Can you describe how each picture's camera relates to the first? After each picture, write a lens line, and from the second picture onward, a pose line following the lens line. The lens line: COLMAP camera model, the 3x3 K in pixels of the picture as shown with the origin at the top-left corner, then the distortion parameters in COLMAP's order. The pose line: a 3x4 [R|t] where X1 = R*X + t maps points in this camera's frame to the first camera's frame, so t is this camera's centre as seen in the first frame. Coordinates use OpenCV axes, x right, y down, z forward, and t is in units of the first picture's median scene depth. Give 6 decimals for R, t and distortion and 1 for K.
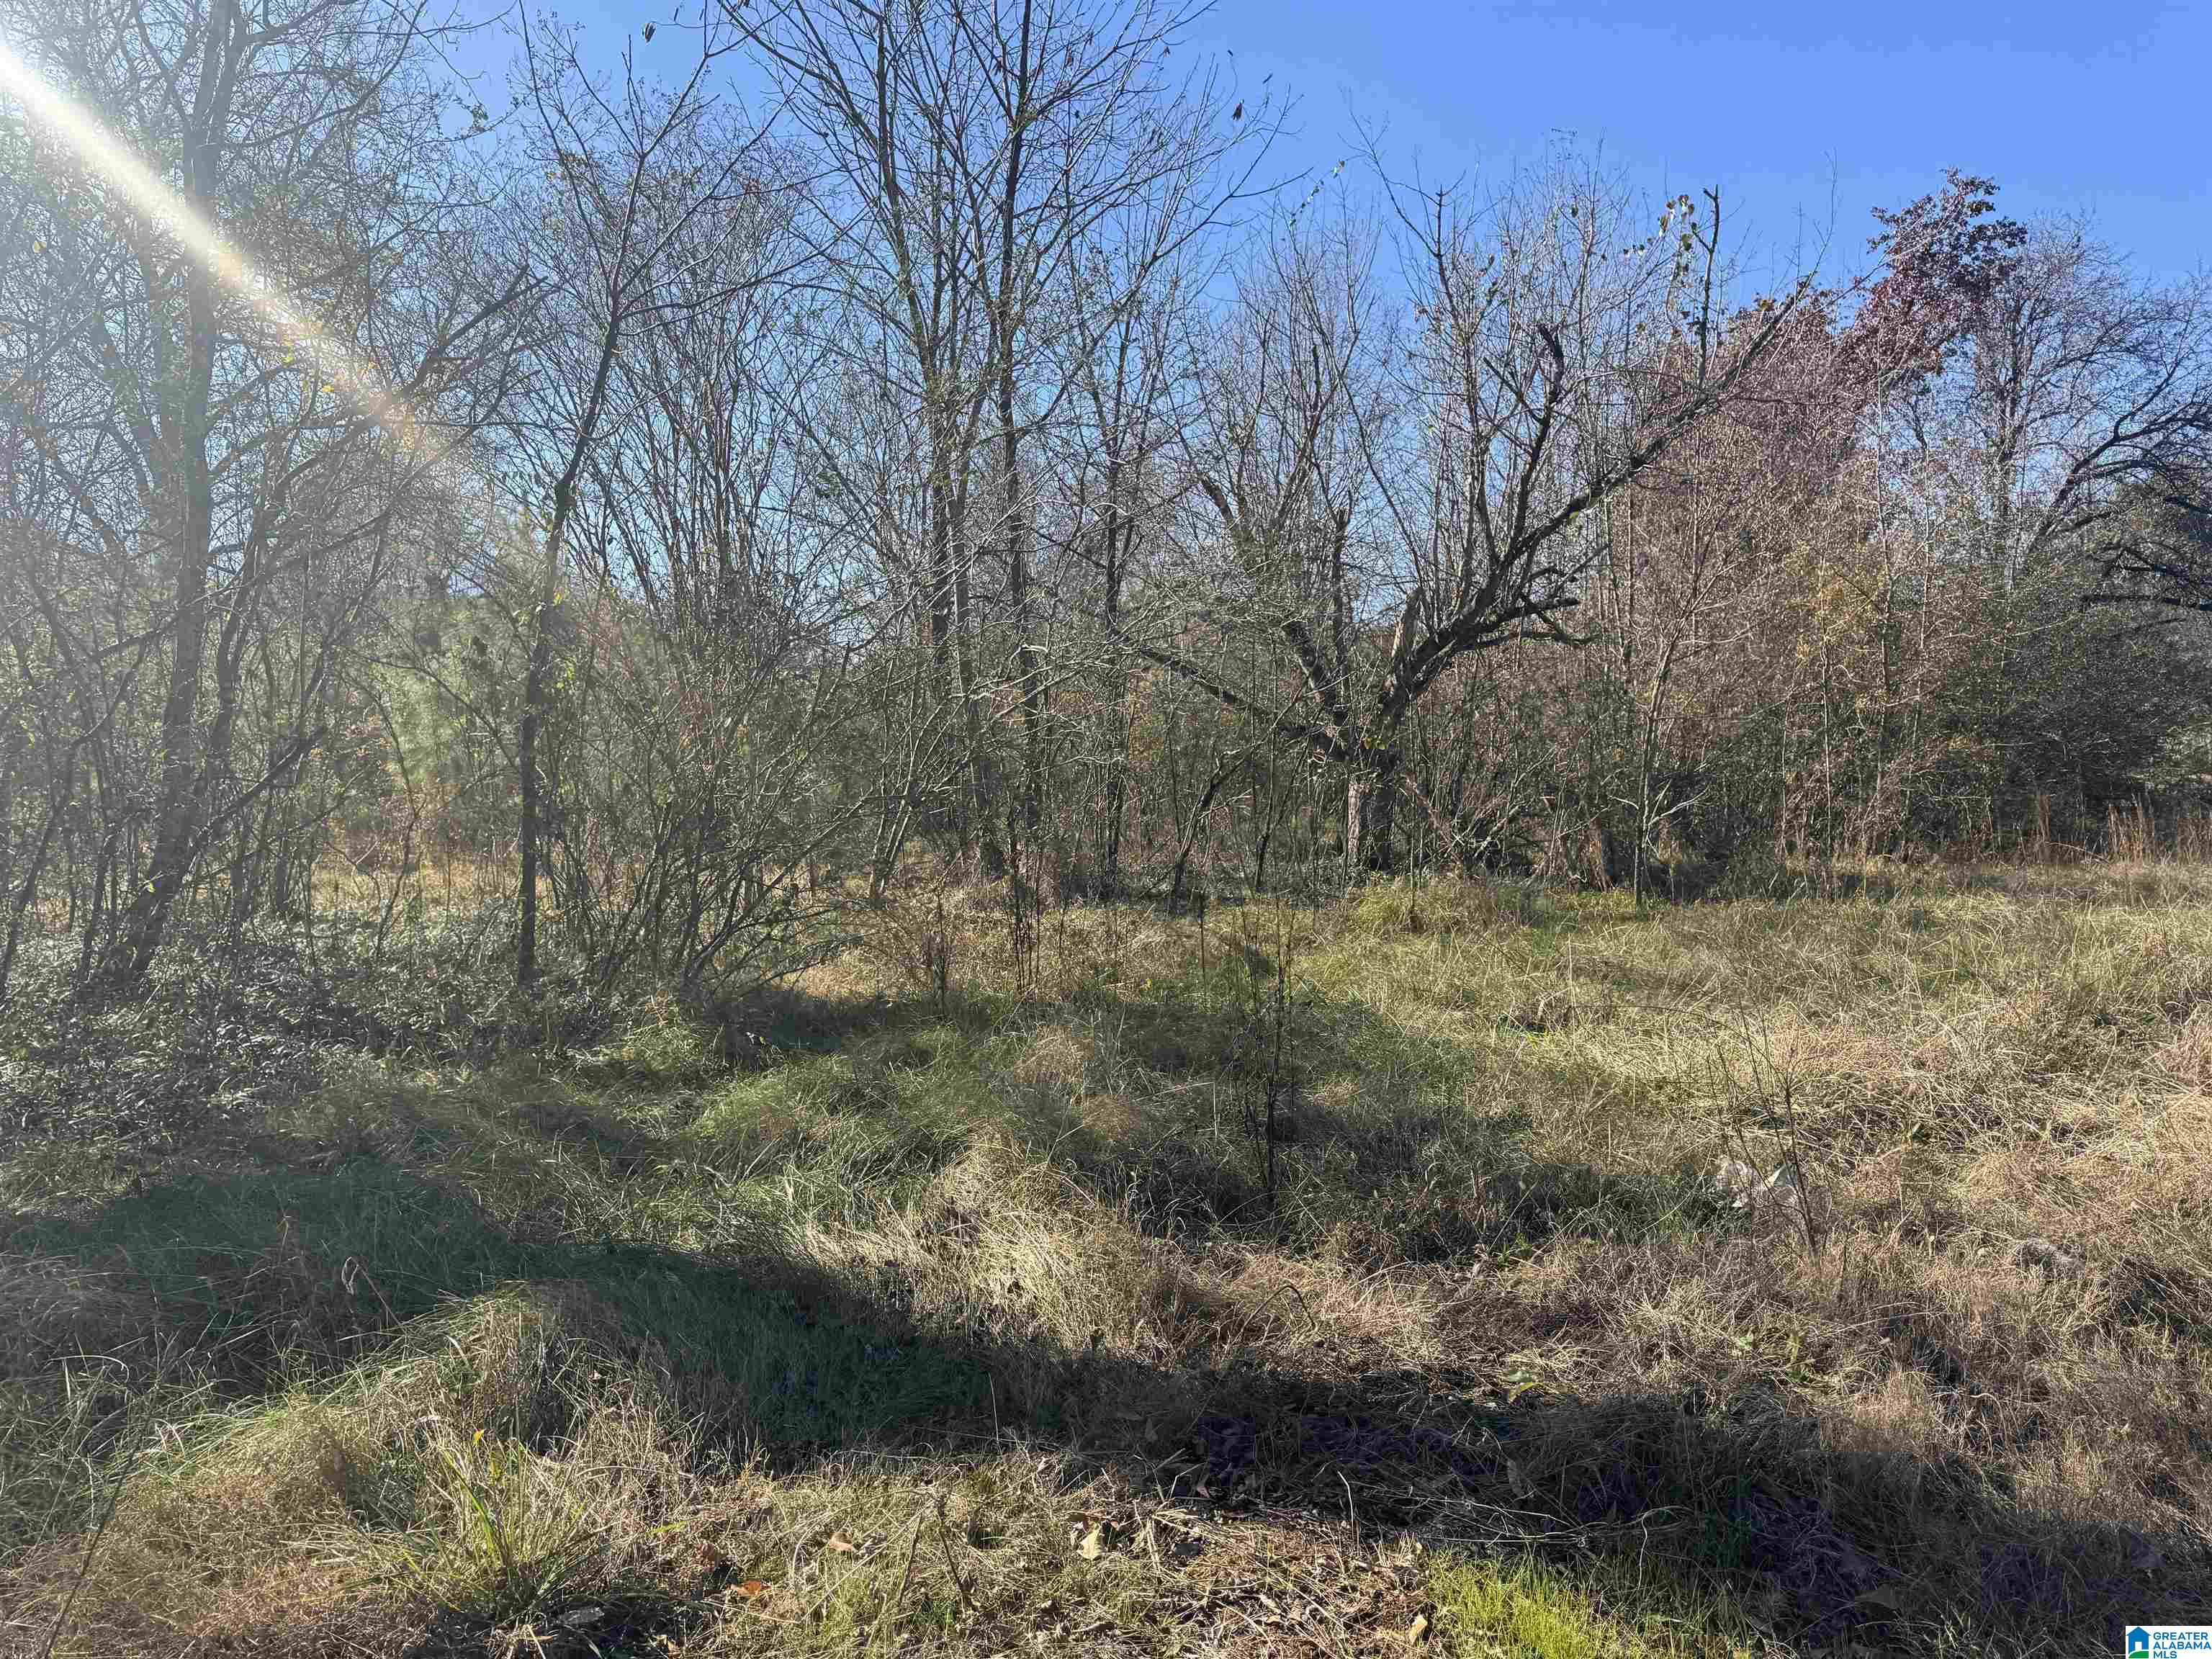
lens RADIAL K [[1544.9, 0, 1085.1], [0, 1544.9, 829.0], [0, 0, 1]] dist [0.022652, -0.040461]
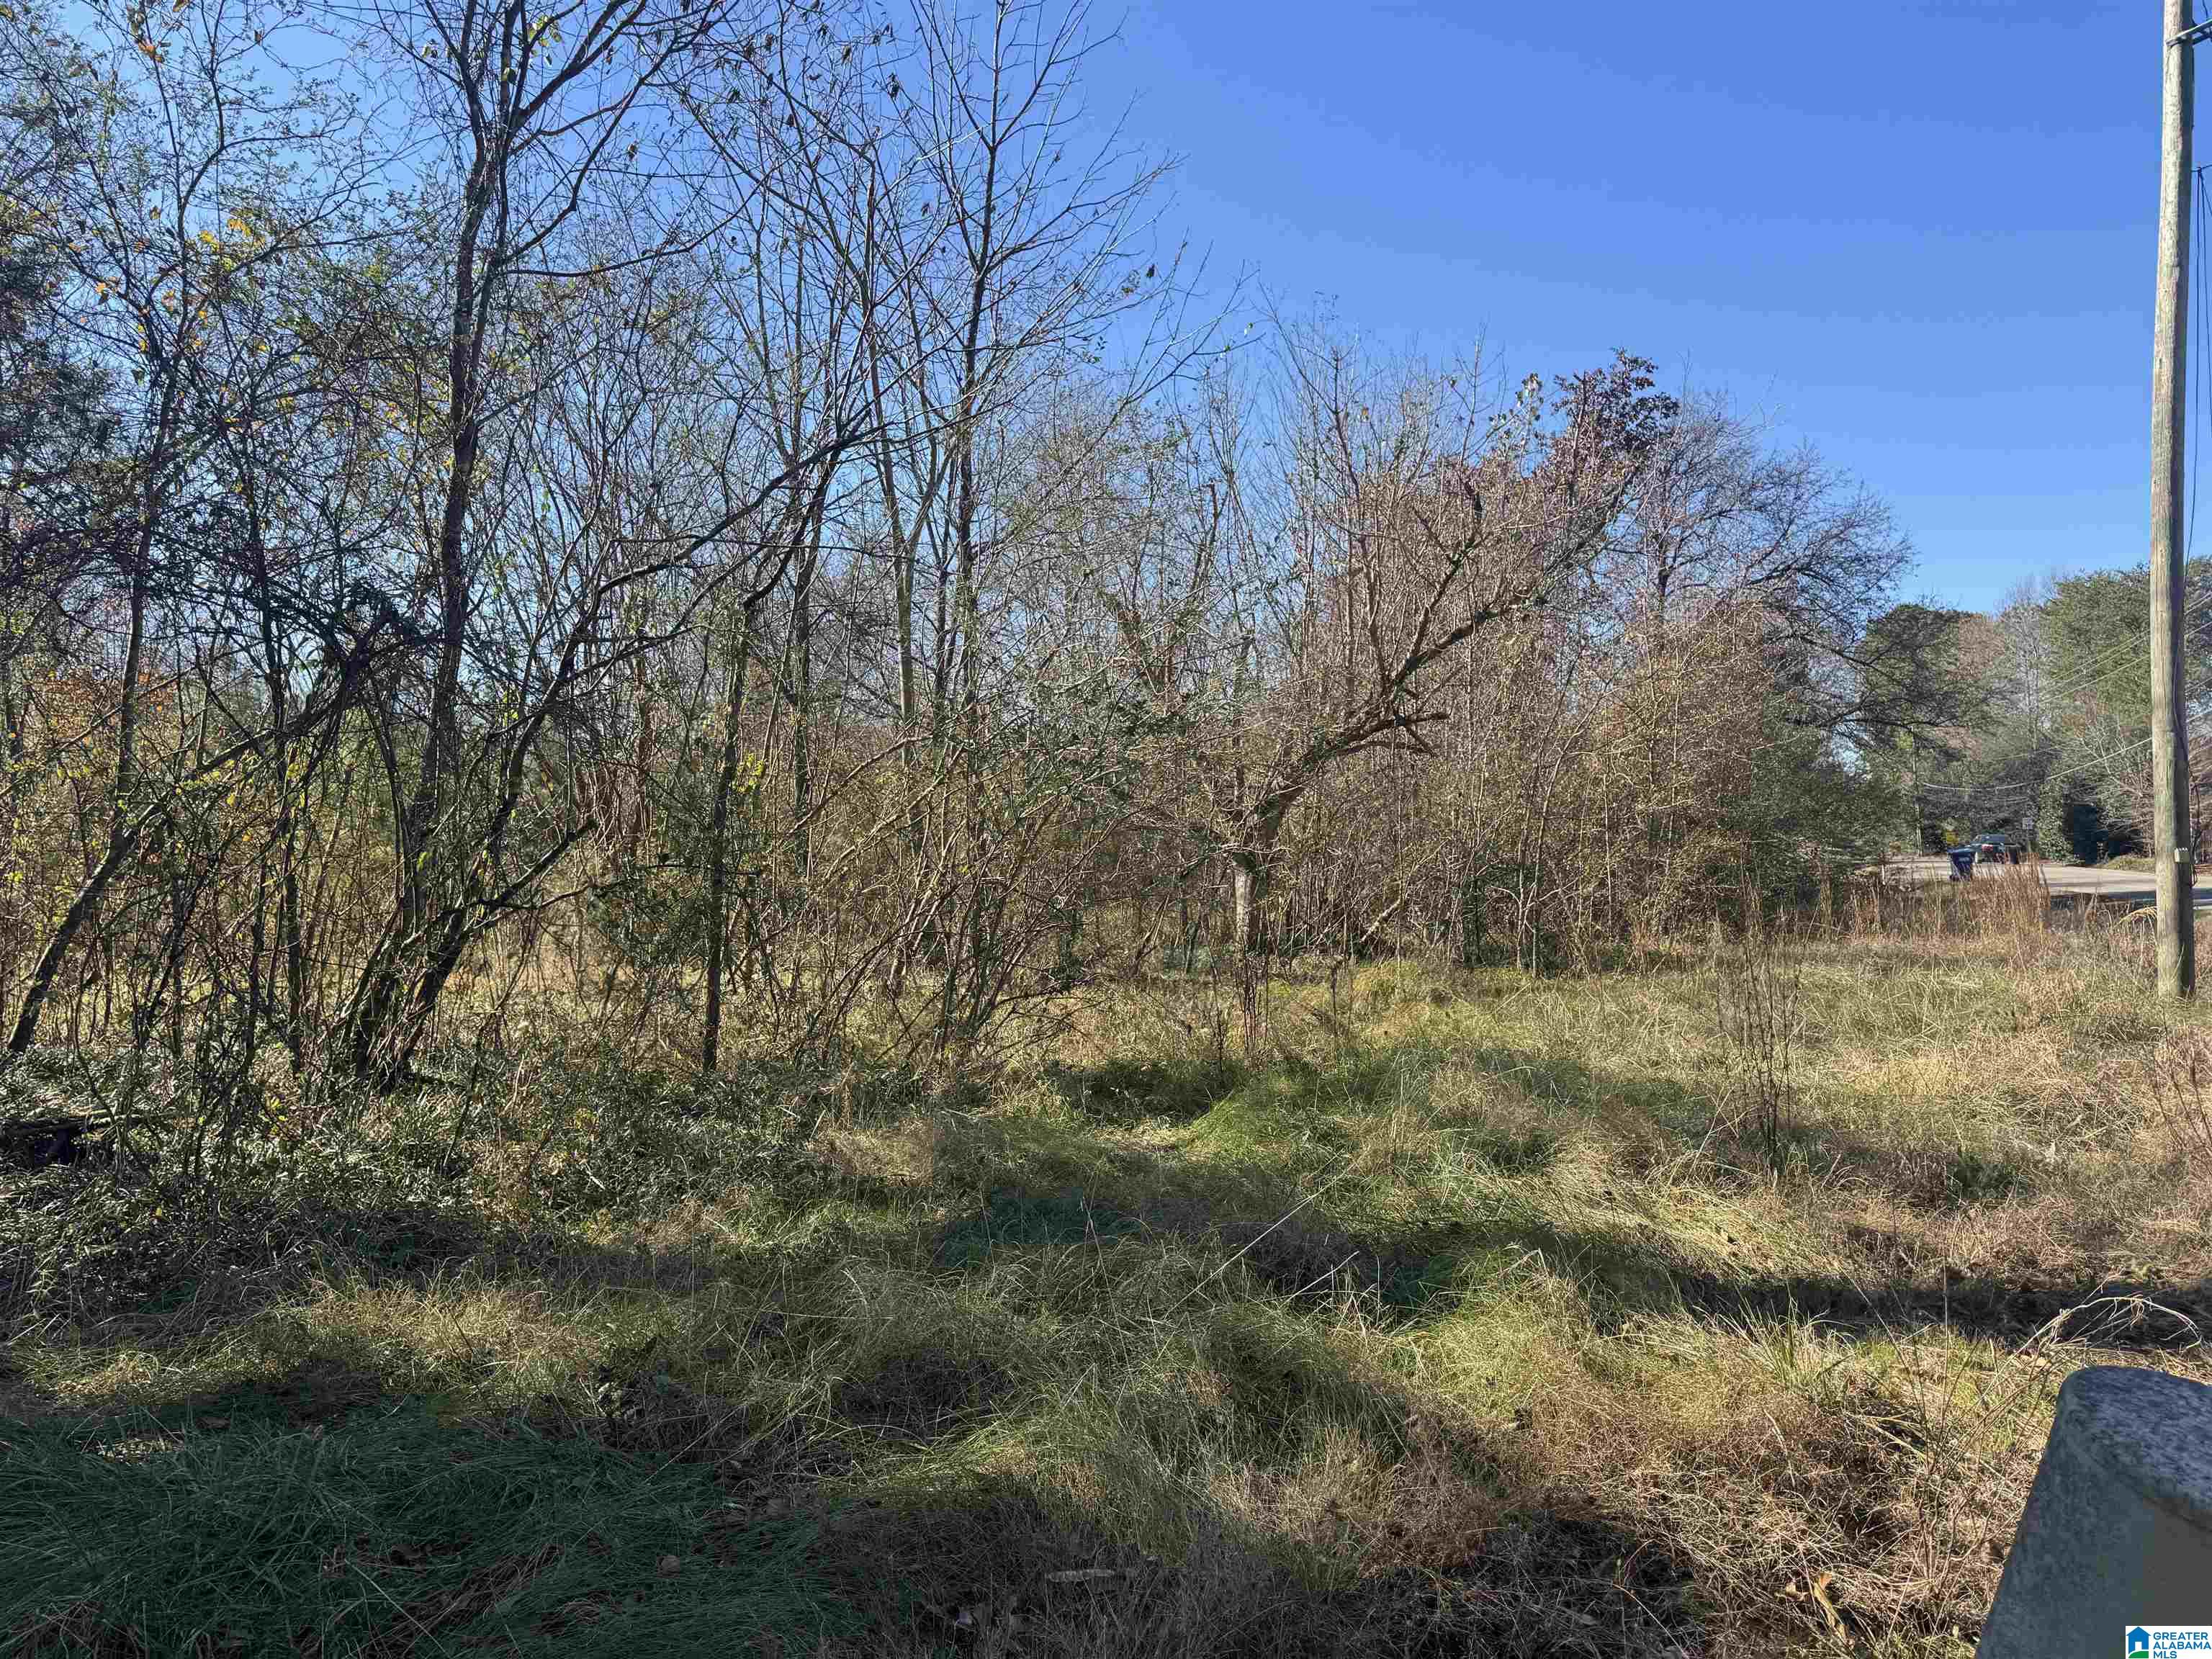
lens RADIAL K [[1544.9, 0, 1100.2], [0, 1544.9, 834.5], [0, 0, 1]] dist [0.022652, -0.040461]
pose [[0.973247, 0.003844, 0.229731, -0.185991], [0.009696, 0.998282, -0.057780, 0.004008], [-0.229558, 0.058461, 0.971538, -0.045747]]
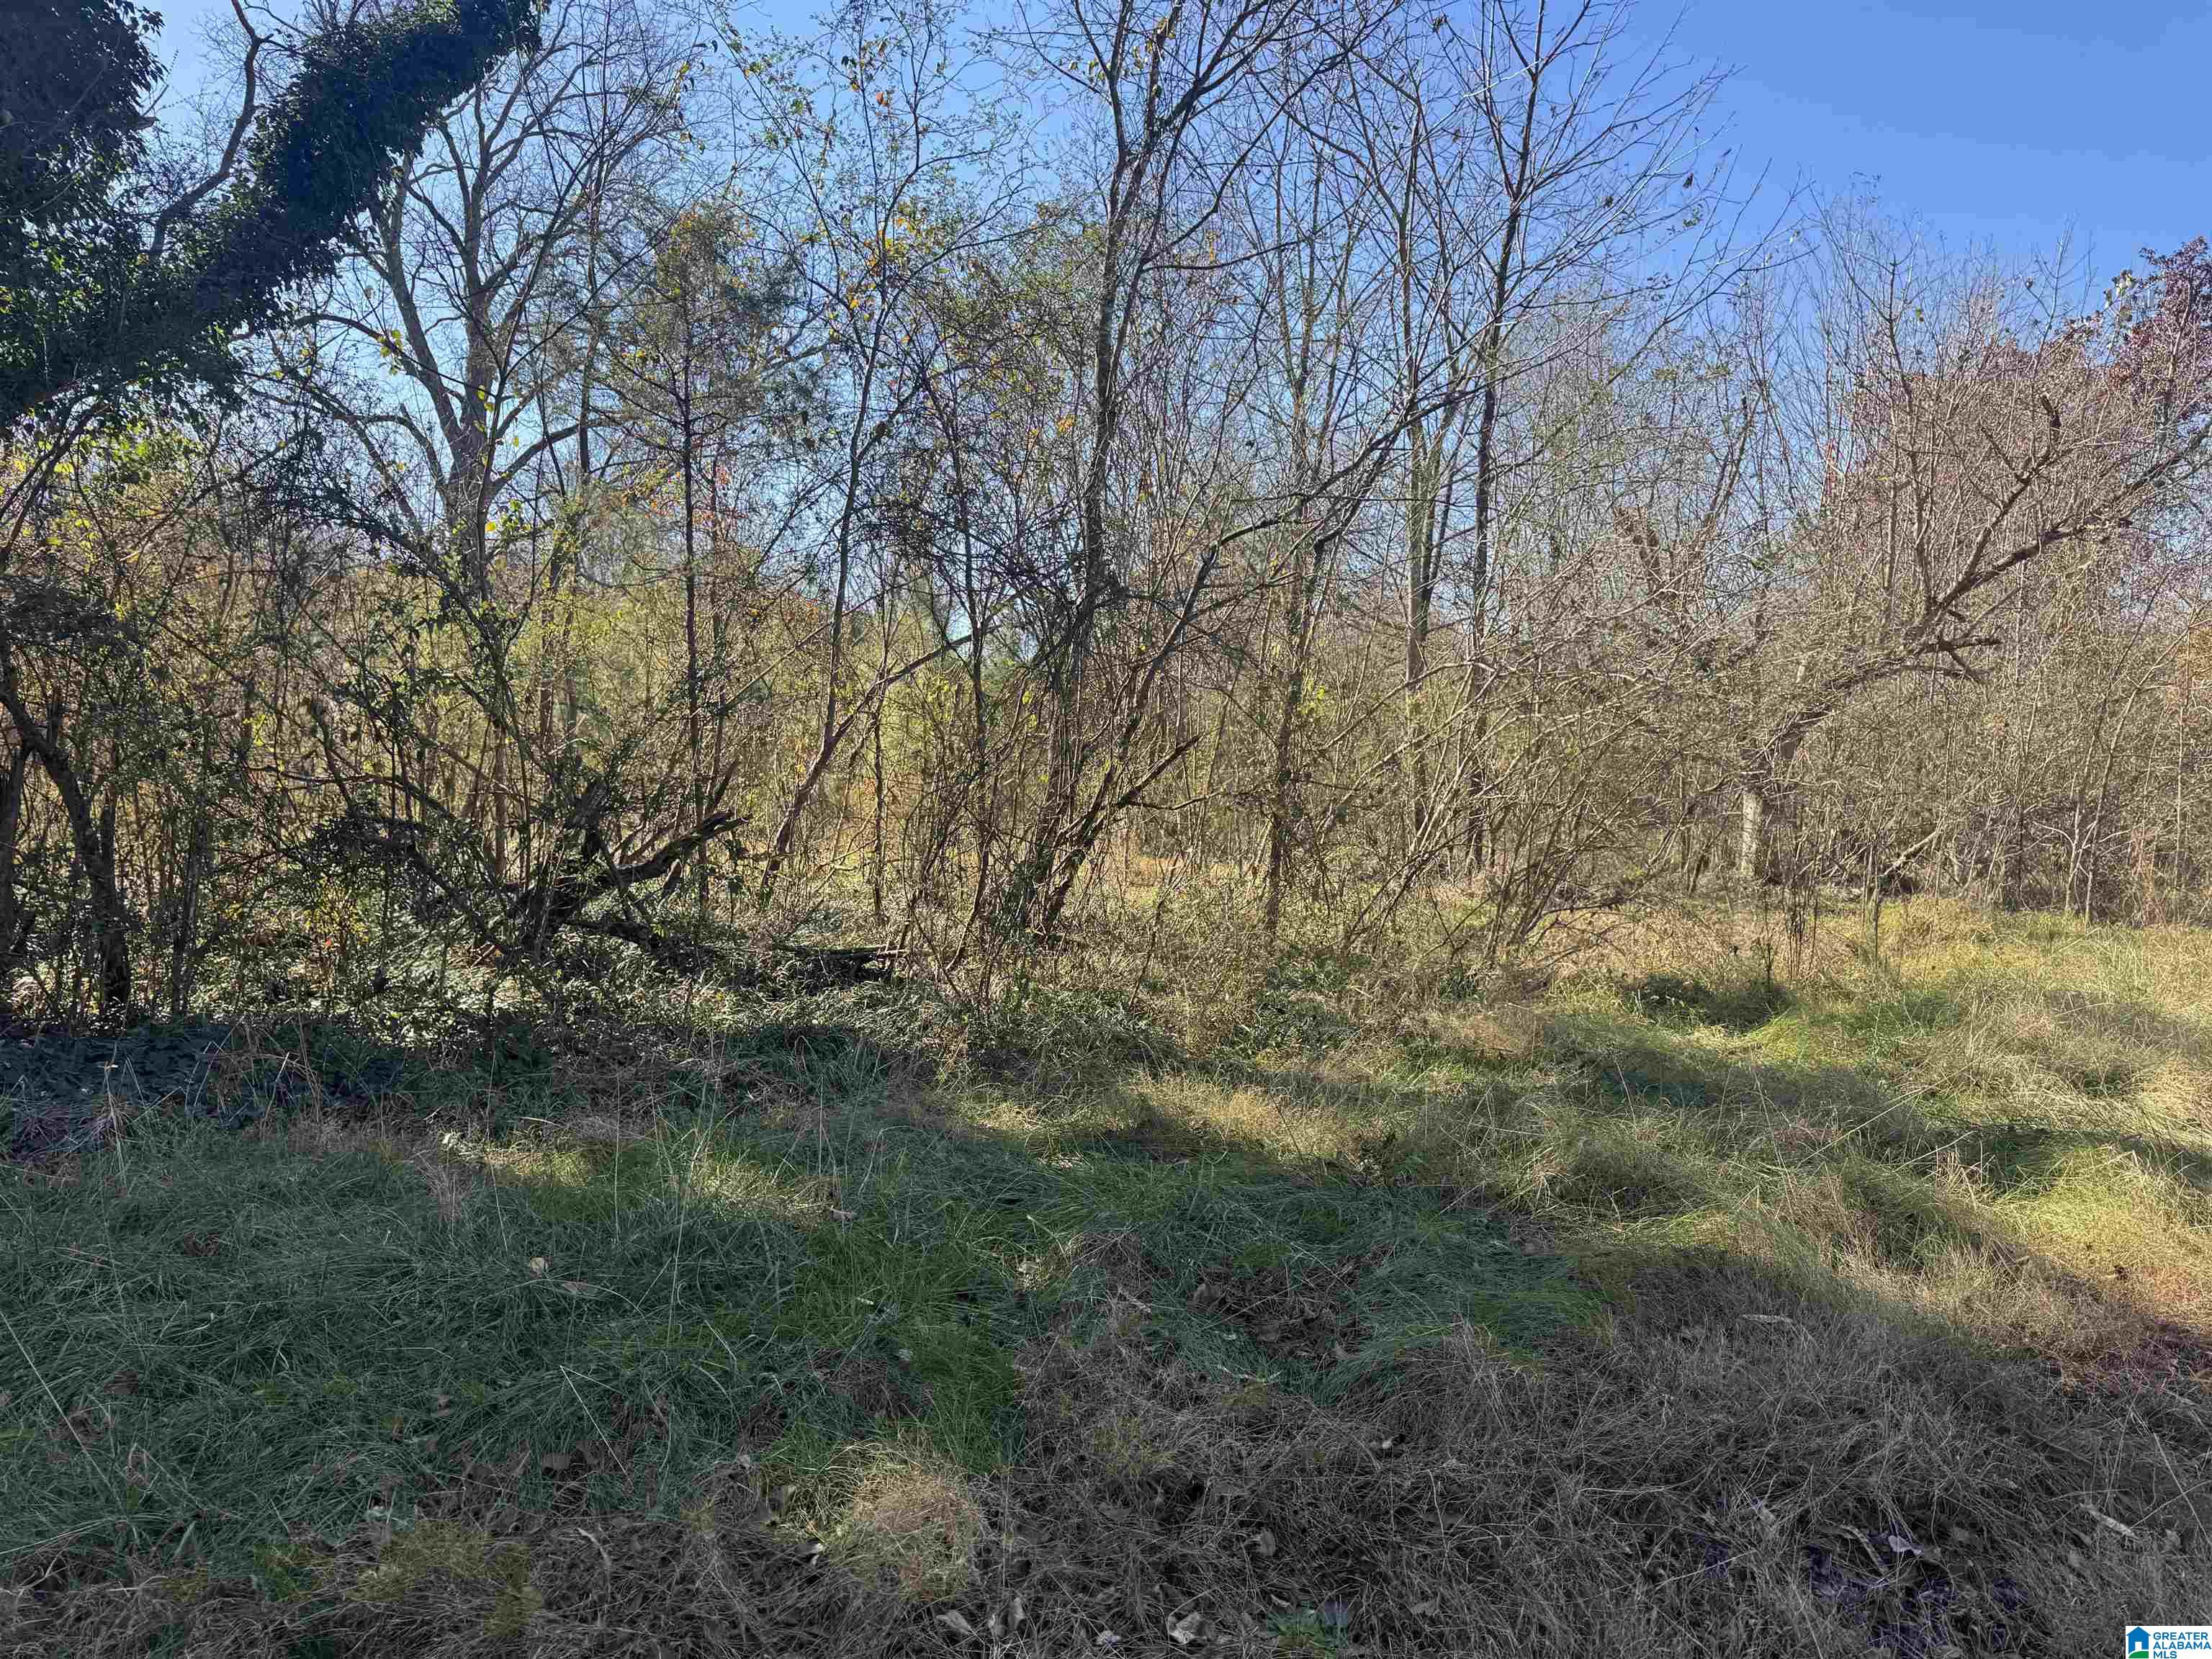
lens RADIAL K [[1544.9, 0, 1107.1], [0, 1544.9, 825.3], [0, 0, 1]] dist [0.022652, -0.040461]
pose [[0.997880, 0.037513, -0.053180, -0.228065], [-0.037571, 0.999294, -0.000097, 0.003865], [0.053139, 0.002094, 0.998585, -0.101808]]
